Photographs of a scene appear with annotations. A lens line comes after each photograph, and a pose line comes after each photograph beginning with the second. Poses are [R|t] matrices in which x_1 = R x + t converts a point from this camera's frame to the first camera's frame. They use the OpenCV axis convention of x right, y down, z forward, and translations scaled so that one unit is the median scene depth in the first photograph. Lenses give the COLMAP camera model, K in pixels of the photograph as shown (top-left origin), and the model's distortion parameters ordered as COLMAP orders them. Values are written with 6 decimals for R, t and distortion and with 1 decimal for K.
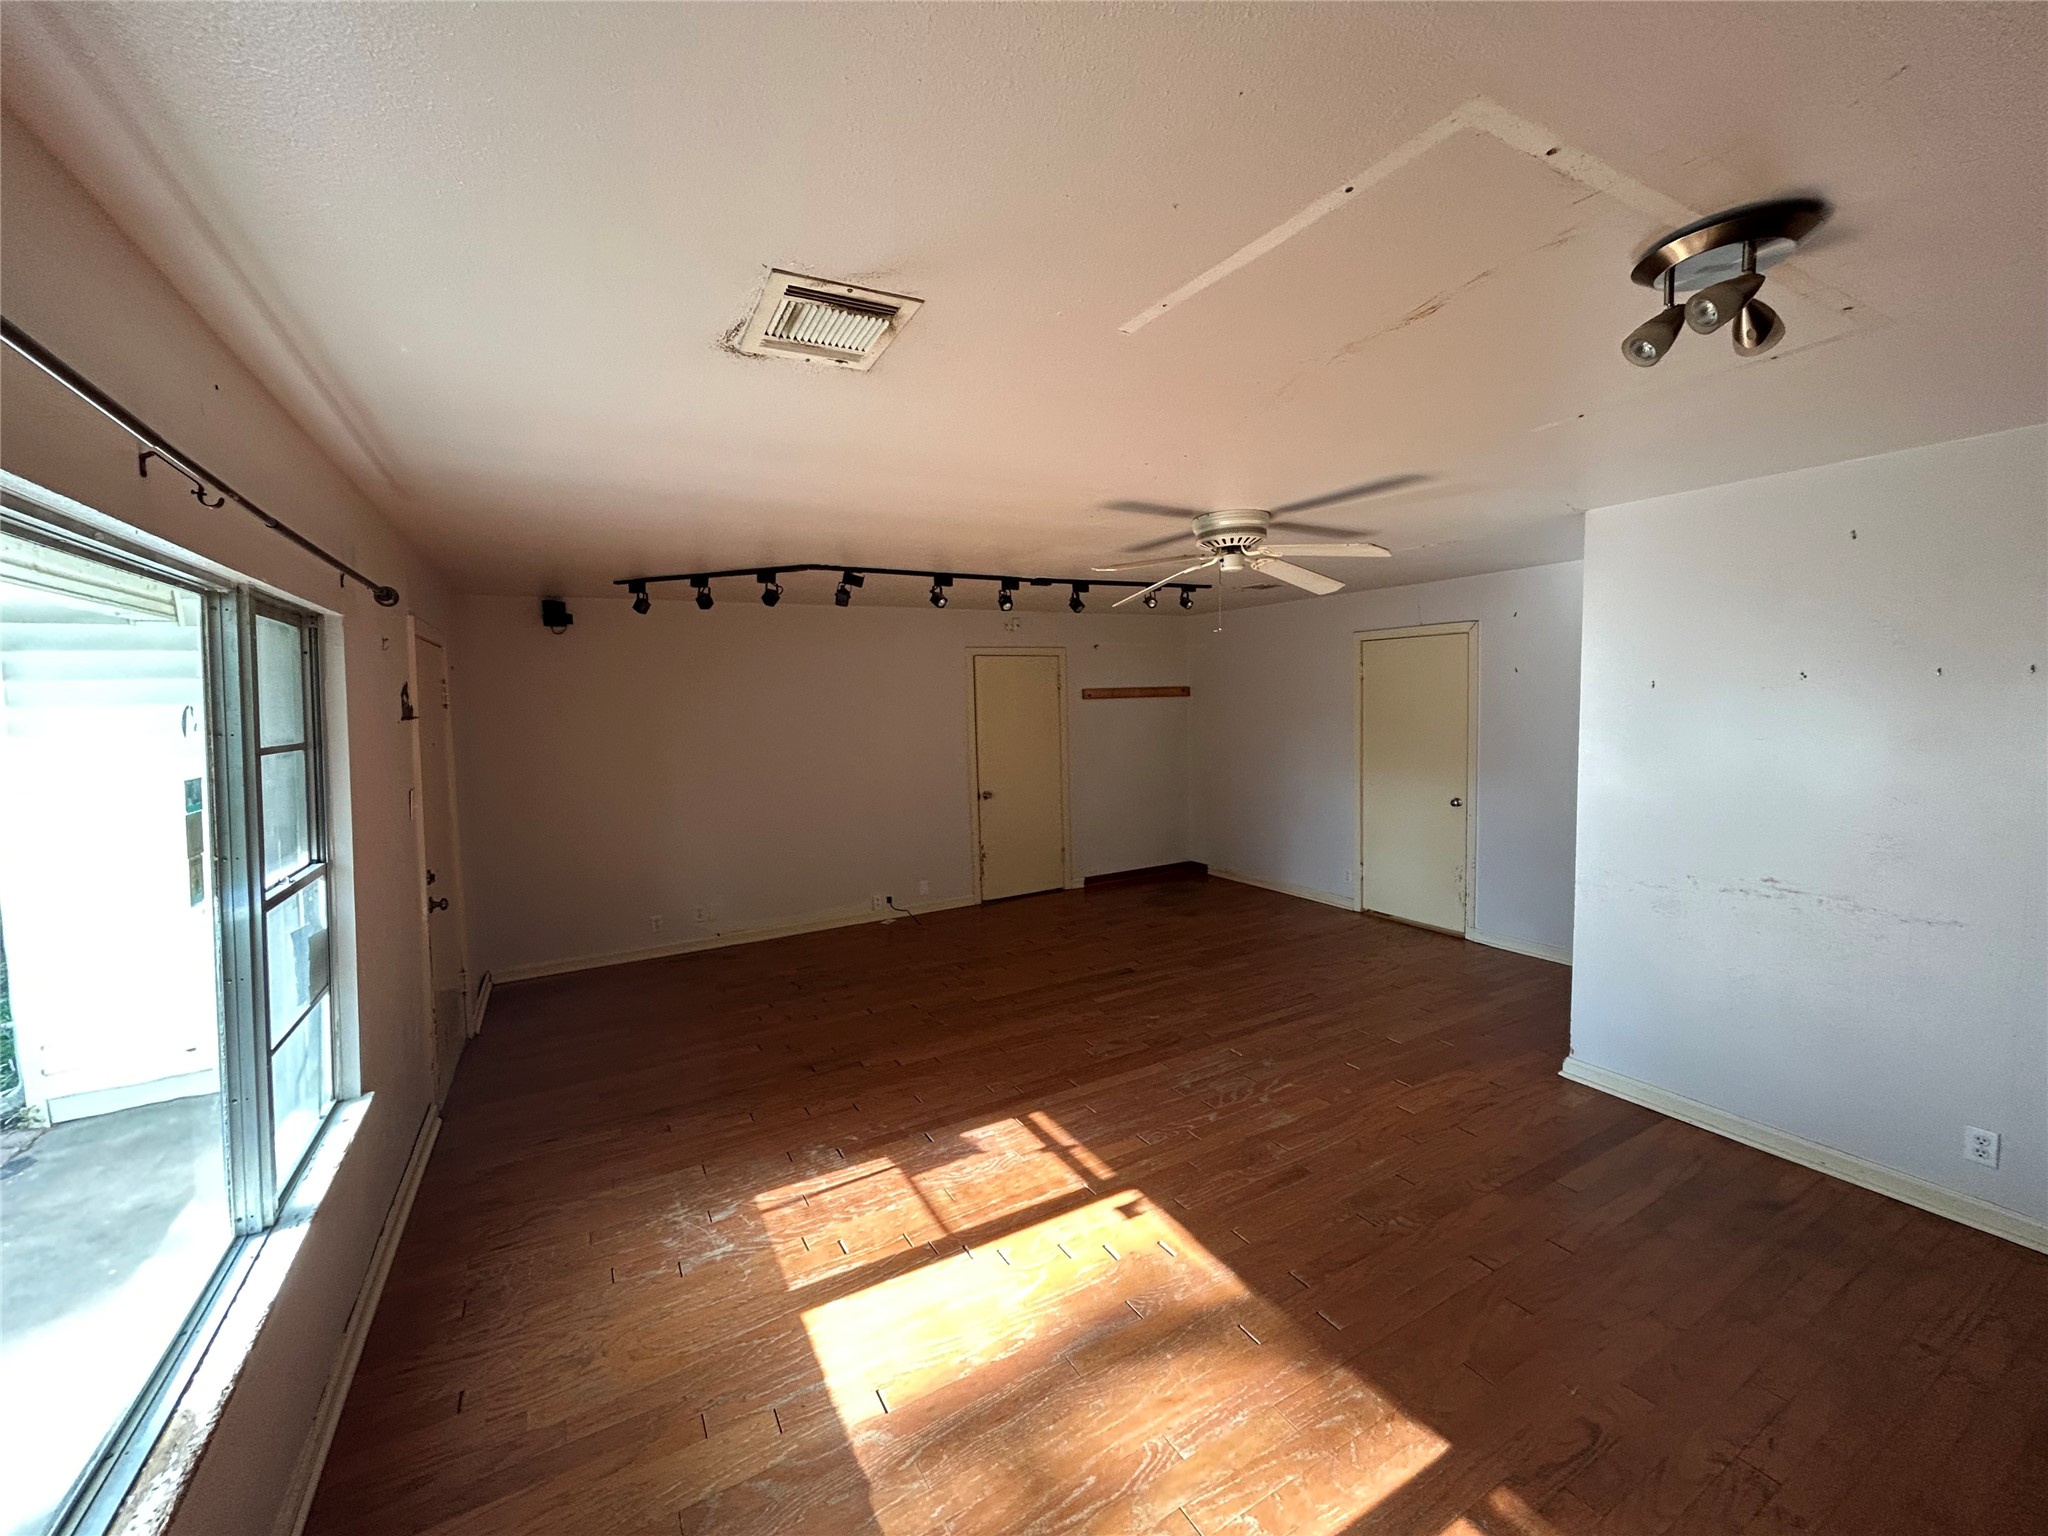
lens RADIAL K [[832.9, 0, 1014.0], [0, 832.9, 769.8], [0, 0, 1]] dist [-0.000044, 0.001140]
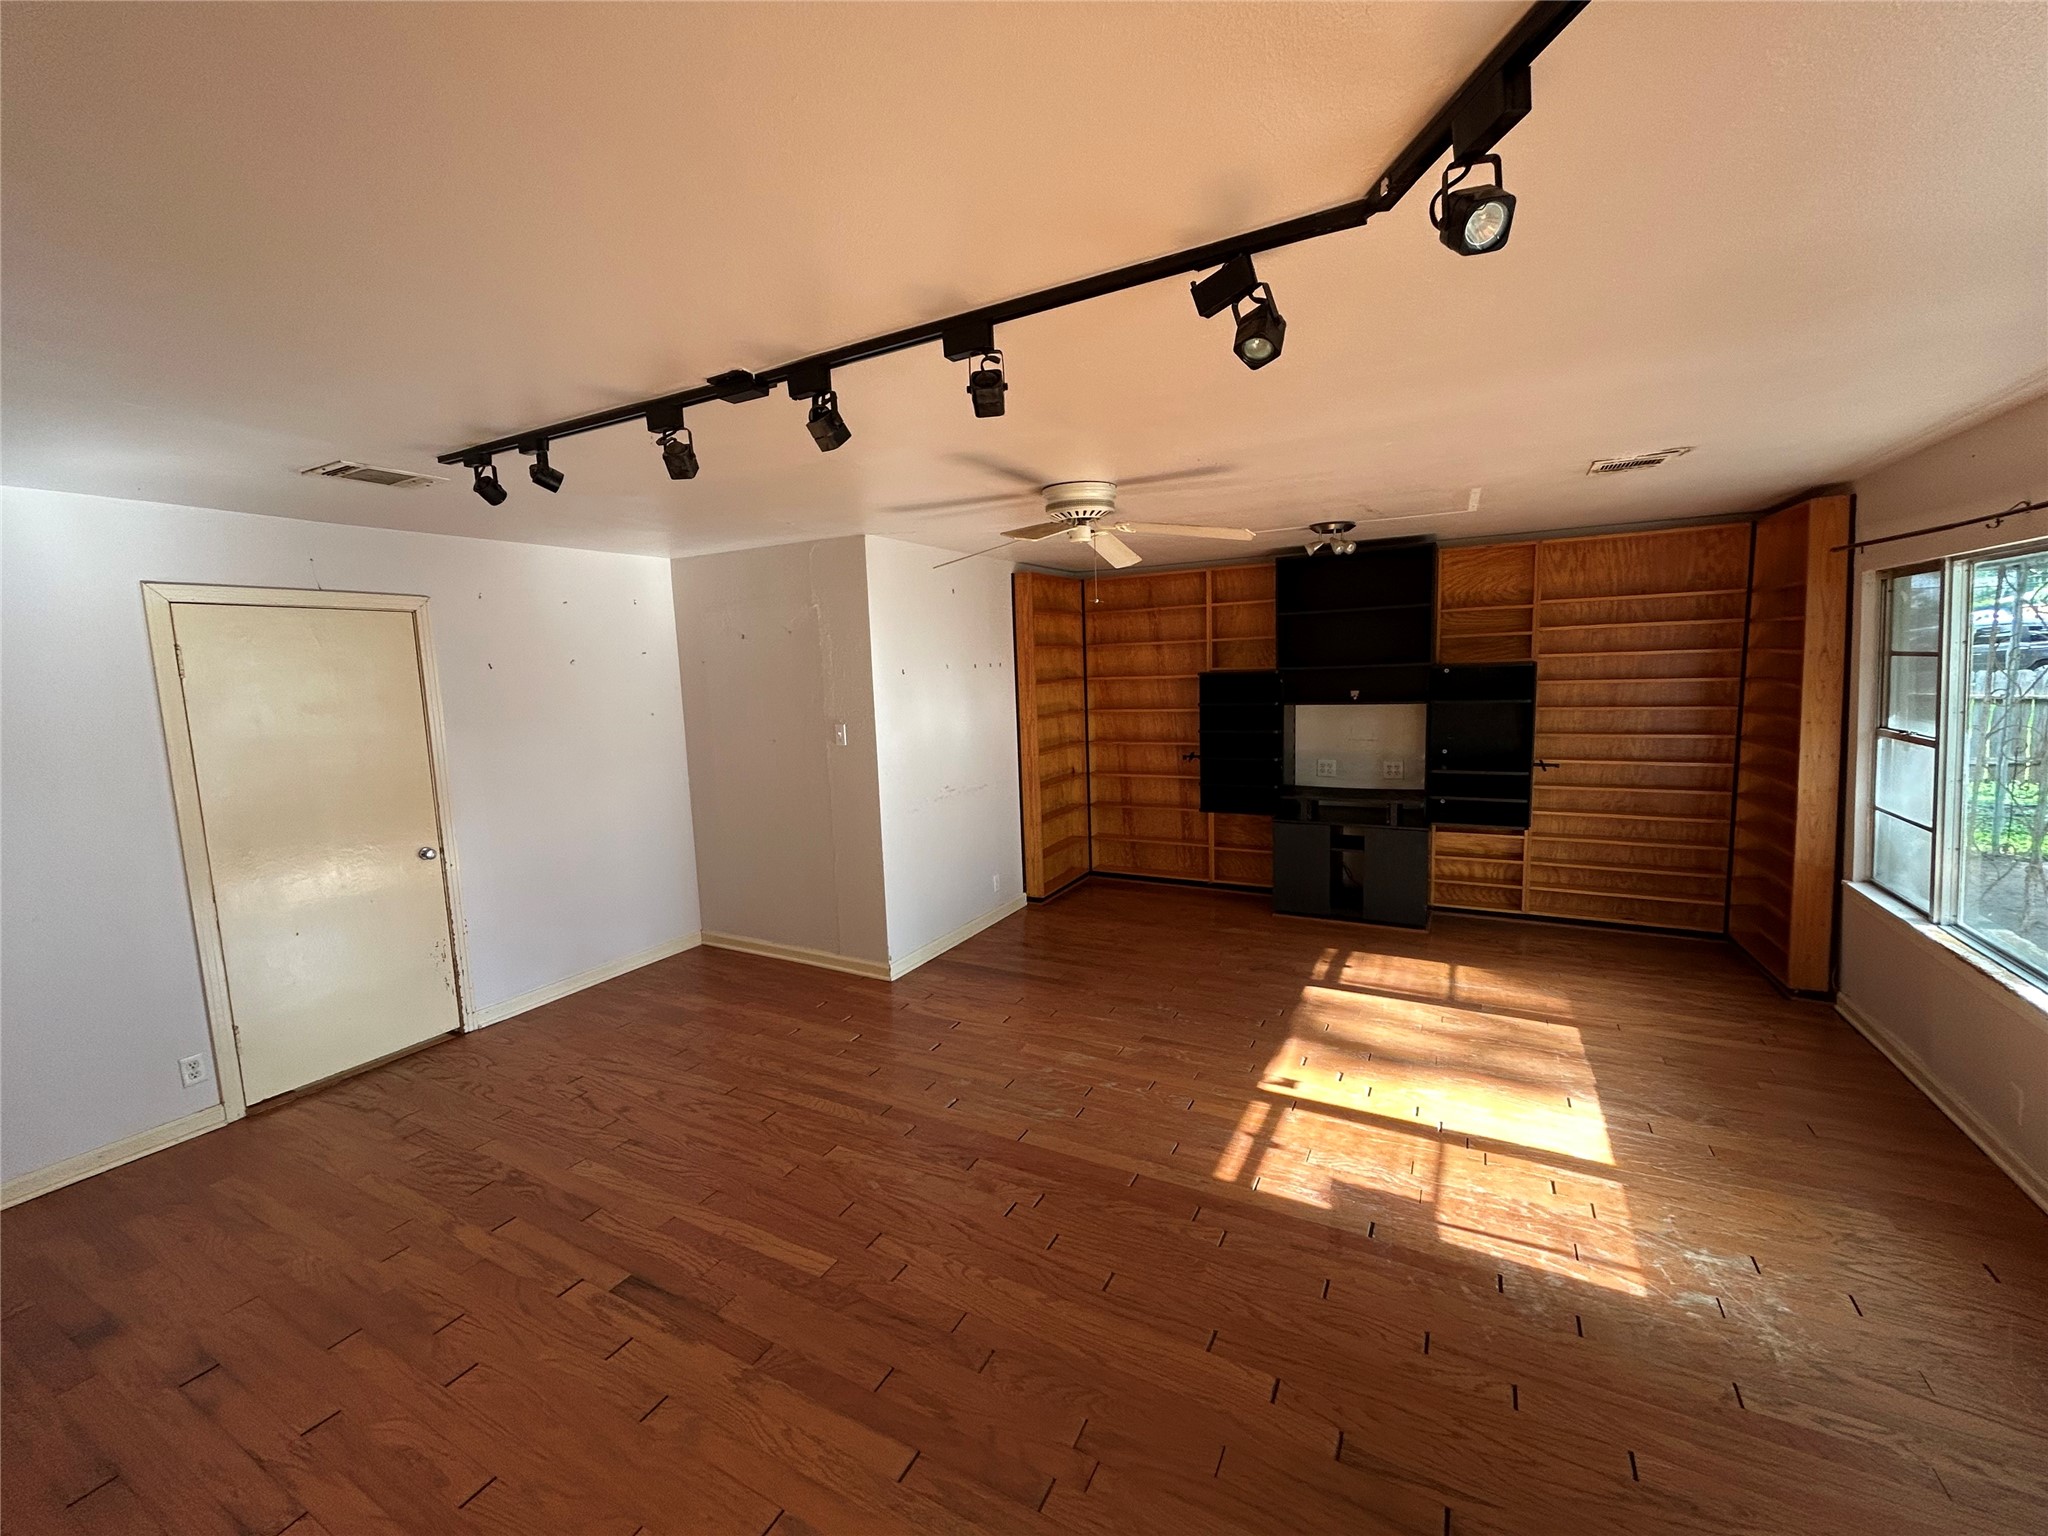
lens RADIAL K [[832.9, 0, 1015.9], [0, 832.9, 765.8], [0, 0, 1]] dist [-0.000044, 0.001140]
pose [[-0.534990, -0.049823, 0.843388, -0.590447], [0.126829, 0.982211, 0.138476, -0.129473], [-0.835284, 0.181049, -0.519154, 1.704758]]
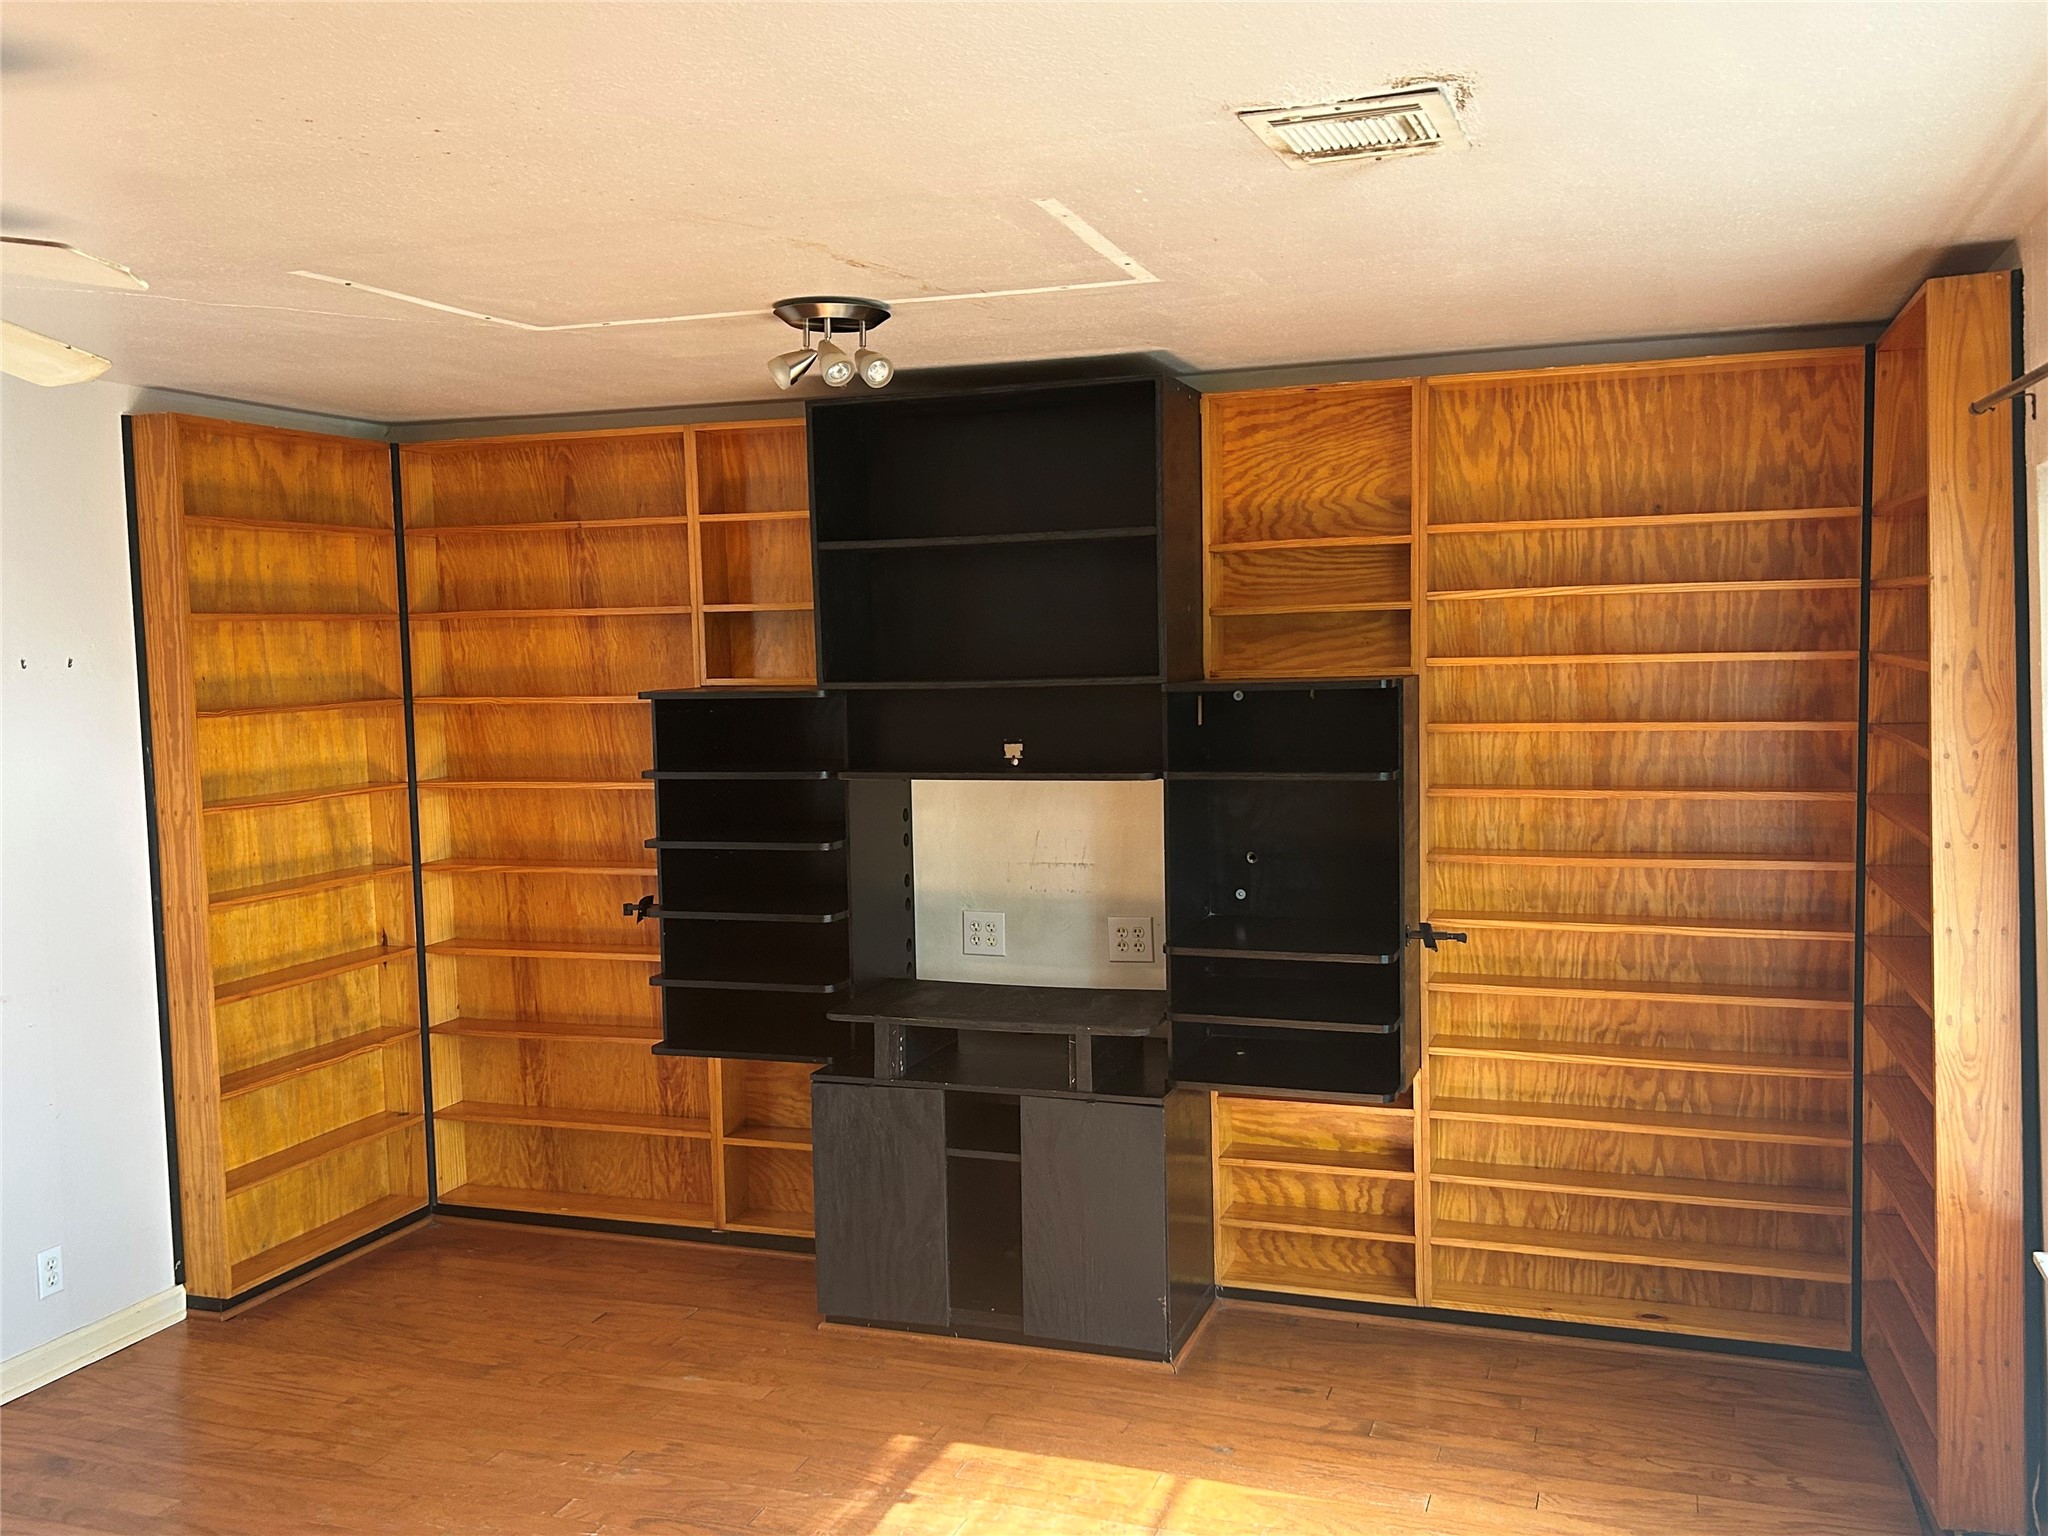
lens RADIAL K [[1809.4, 0, 1023.5], [0, 1809.4, 777.1], [0, 0, 1]] dist [0.049476, -0.034035]
pose [[-0.663500, -0.008222, 0.748131, -0.611196], [0.107900, 0.988435, 0.106556, -0.081642], [-0.740355, 0.151424, -0.654939, 1.149571]]
